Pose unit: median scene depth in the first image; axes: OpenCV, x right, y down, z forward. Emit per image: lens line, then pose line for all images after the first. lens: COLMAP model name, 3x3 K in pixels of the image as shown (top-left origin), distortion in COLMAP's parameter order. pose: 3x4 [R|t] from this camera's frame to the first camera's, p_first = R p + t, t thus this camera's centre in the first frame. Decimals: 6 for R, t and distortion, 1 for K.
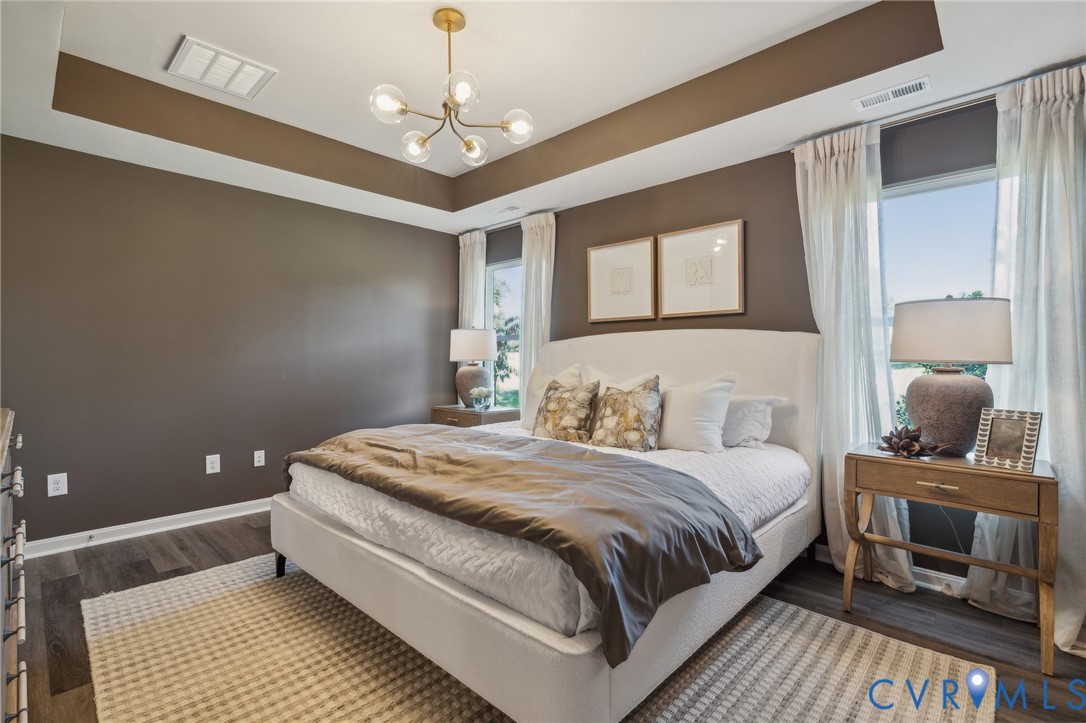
lens RADIAL K [[500.3, 0, 537.2], [0, 500.3, 358.2], [0, 0, 1]] dist [0.003497, 0.000778]
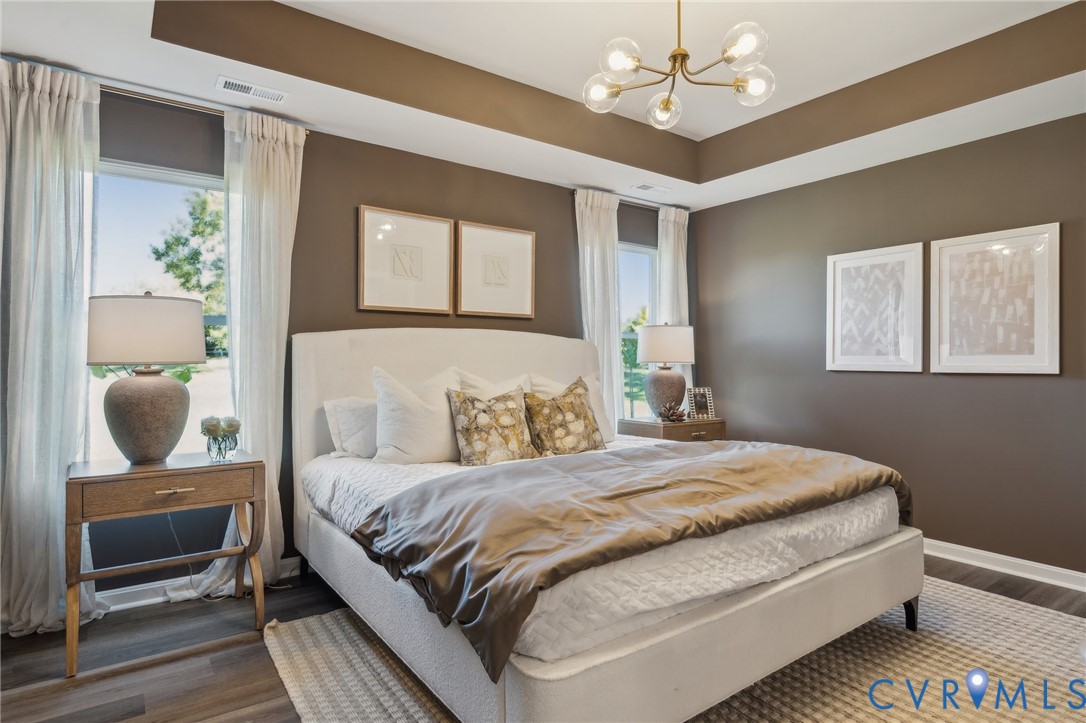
lens RADIAL K [[585.9, 0, 528.9], [0, 585.9, 361.4], [0, 0, 1]] dist [-0.043164, 0.001522]
pose [[0.203607, -0.000127, 0.979053, -0.943919], [-0.003414, 0.999994, 0.000840, 0.002802], [-0.979047, -0.003514, 0.203606, 0.845438]]
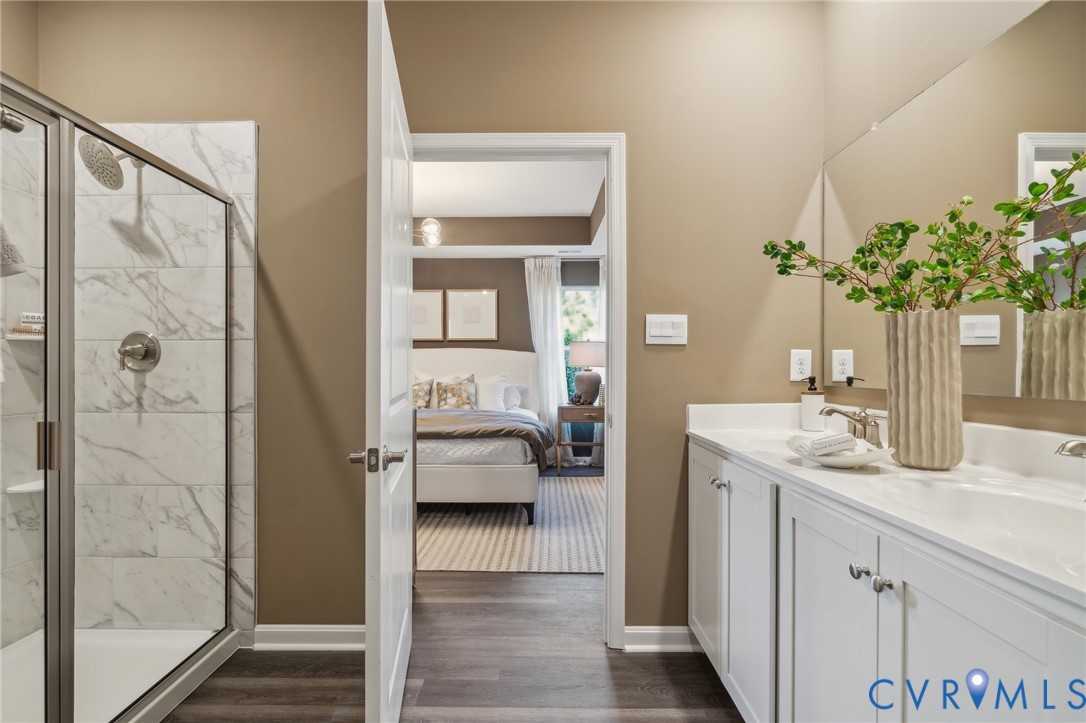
lens RADIAL K [[519.2, 0, 530.2], [0, 519.2, 357.3], [0, 0, 1]] dist [0.002957, 0.000392]
pose [[0.732217, 0.010009, 0.680998, -0.888681], [0.001207, 0.999871, -0.015994, 0.002864], [-0.681070, 0.012533, 0.732111, -0.529564]]
